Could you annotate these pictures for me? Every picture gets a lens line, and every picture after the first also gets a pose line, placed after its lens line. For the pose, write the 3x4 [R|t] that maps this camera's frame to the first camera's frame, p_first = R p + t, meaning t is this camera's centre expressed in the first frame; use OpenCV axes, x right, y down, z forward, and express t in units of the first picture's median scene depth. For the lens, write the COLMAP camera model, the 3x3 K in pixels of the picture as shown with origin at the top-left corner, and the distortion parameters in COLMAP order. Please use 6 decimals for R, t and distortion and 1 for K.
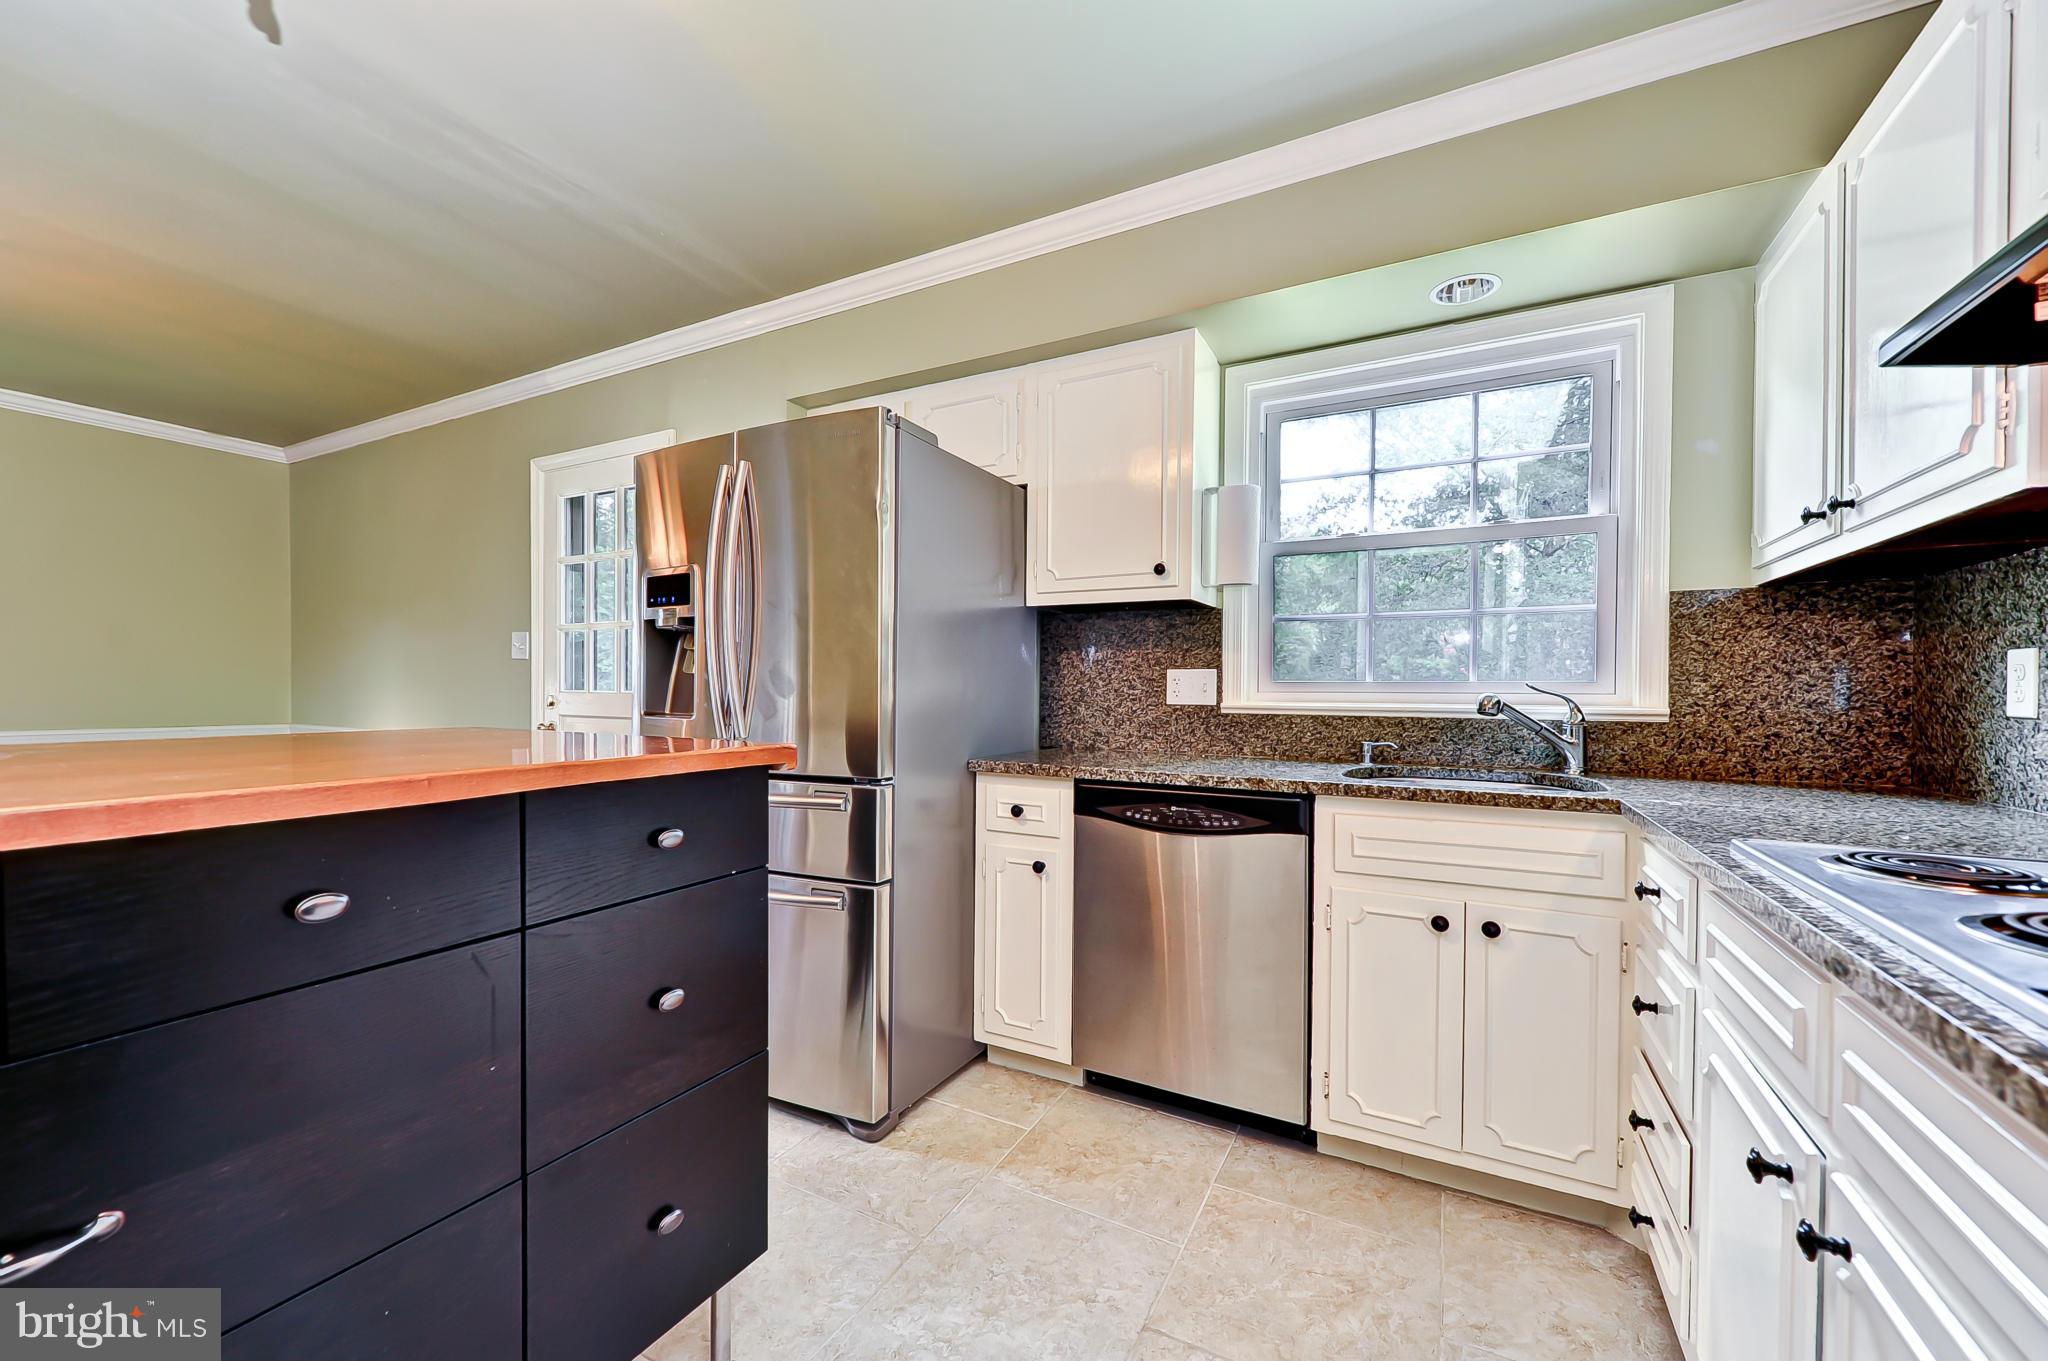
lens RADIAL K [[799.1, 0, 1022.9], [0, 799.1, 692.0], [0, 0, 1]] dist [0.001188, -0.000503]
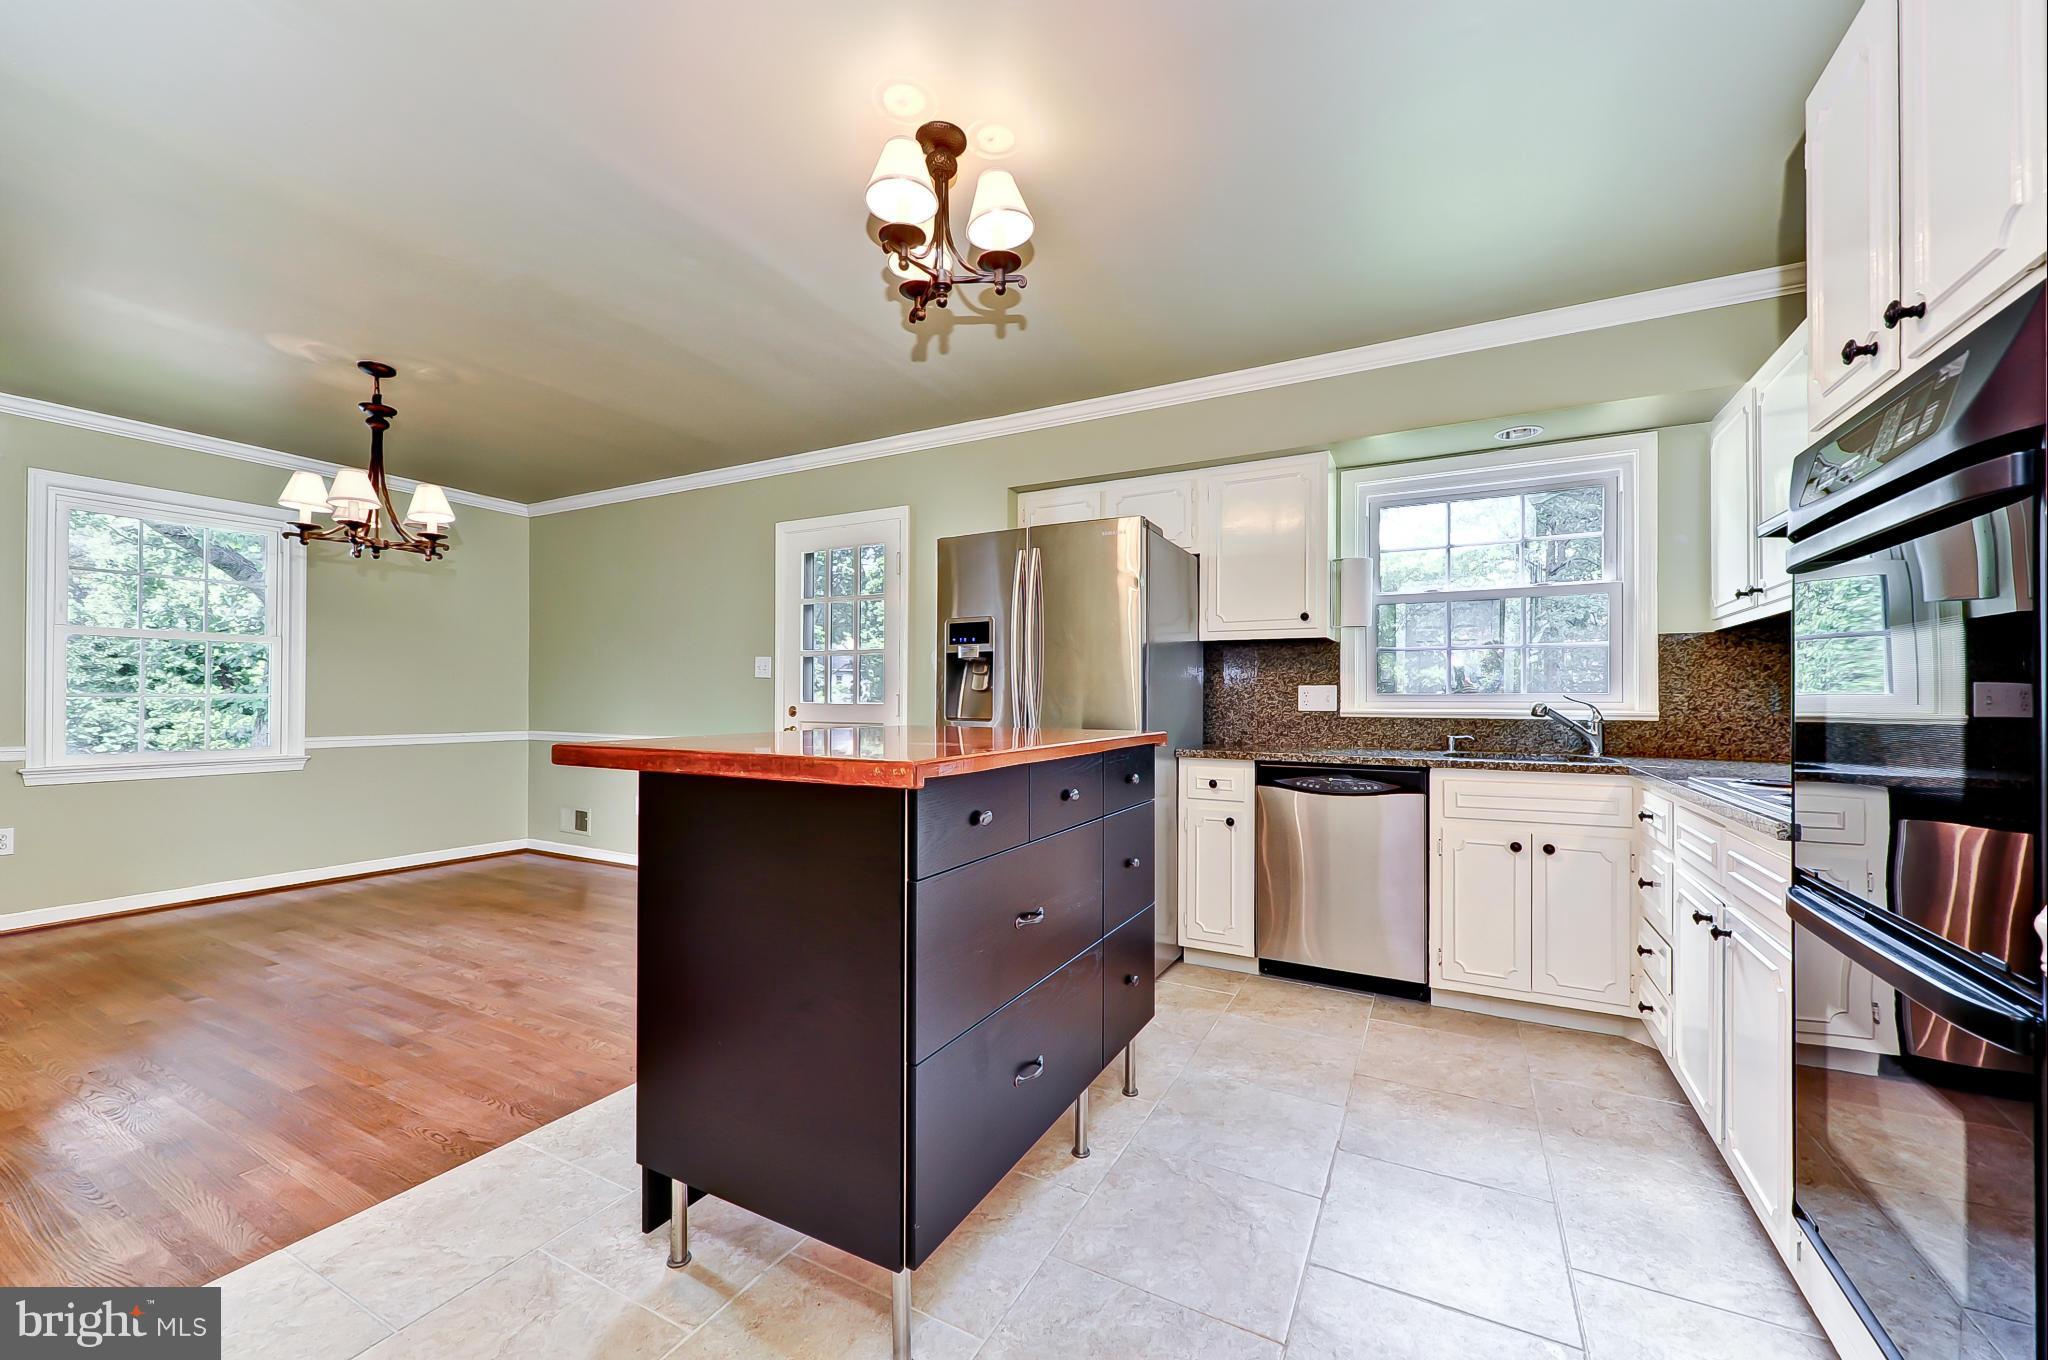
lens RADIAL K [[799.1, 0, 1022.9], [0, 799.1, 691.5], [0, 0, 1]] dist [0.001188, -0.000503]
pose [[0.999991, -0.003648, 0.002333, -0.383071], [0.003681, 0.999890, -0.014345, 0.000041], [-0.002281, 0.014354, 0.999894, -0.491376]]
